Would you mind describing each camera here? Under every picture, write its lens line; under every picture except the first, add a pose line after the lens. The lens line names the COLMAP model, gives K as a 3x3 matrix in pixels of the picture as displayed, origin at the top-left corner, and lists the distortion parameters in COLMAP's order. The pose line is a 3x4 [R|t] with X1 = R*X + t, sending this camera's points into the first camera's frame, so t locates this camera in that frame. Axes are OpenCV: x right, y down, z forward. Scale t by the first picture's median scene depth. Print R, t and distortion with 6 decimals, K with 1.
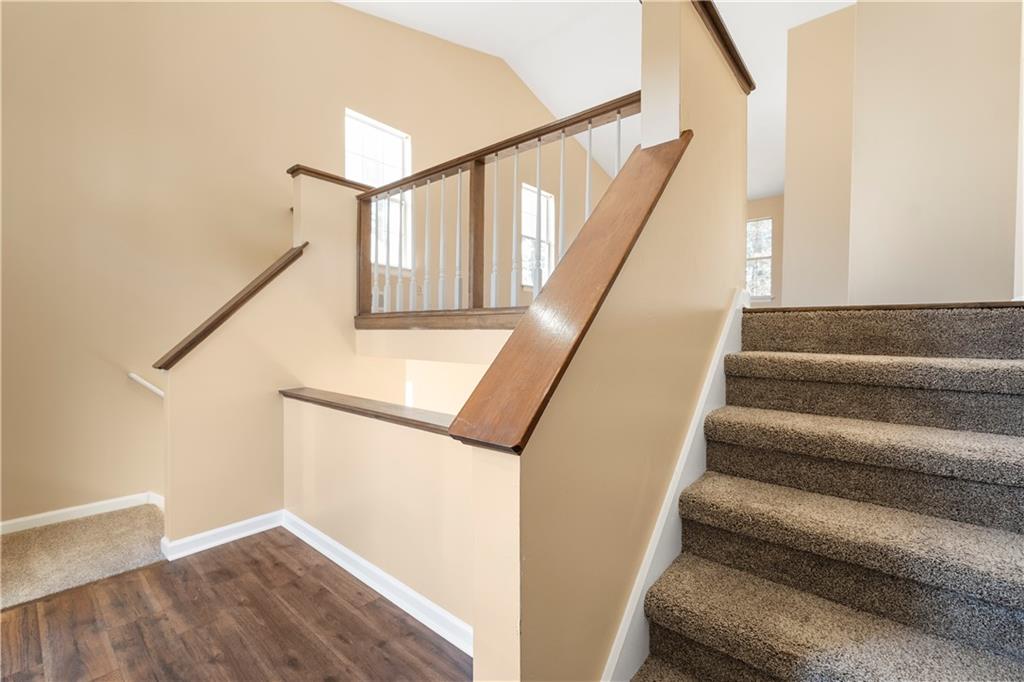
lens RADIAL K [[444.3, 0, 511.7], [0, 444.3, 342.1], [0, 0, 1]] dist [-0.006418, 0.000125]
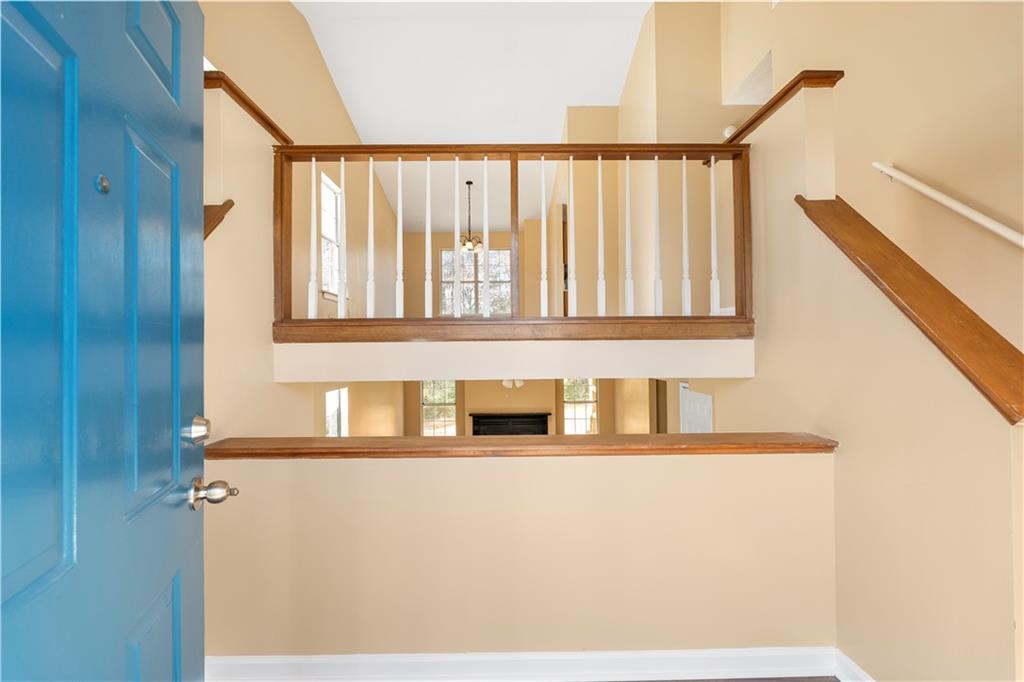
lens RADIAL K [[444.3, 0, 511.7], [0, 444.3, 342.1], [0, 0, 1]] dist [-0.006418, 0.000125]
pose [[0.750311, -0.003776, 0.661074, -0.524529], [0.026150, 0.999371, -0.023971, -0.003709], [-0.660567, 0.035273, 0.749938, 0.260681]]
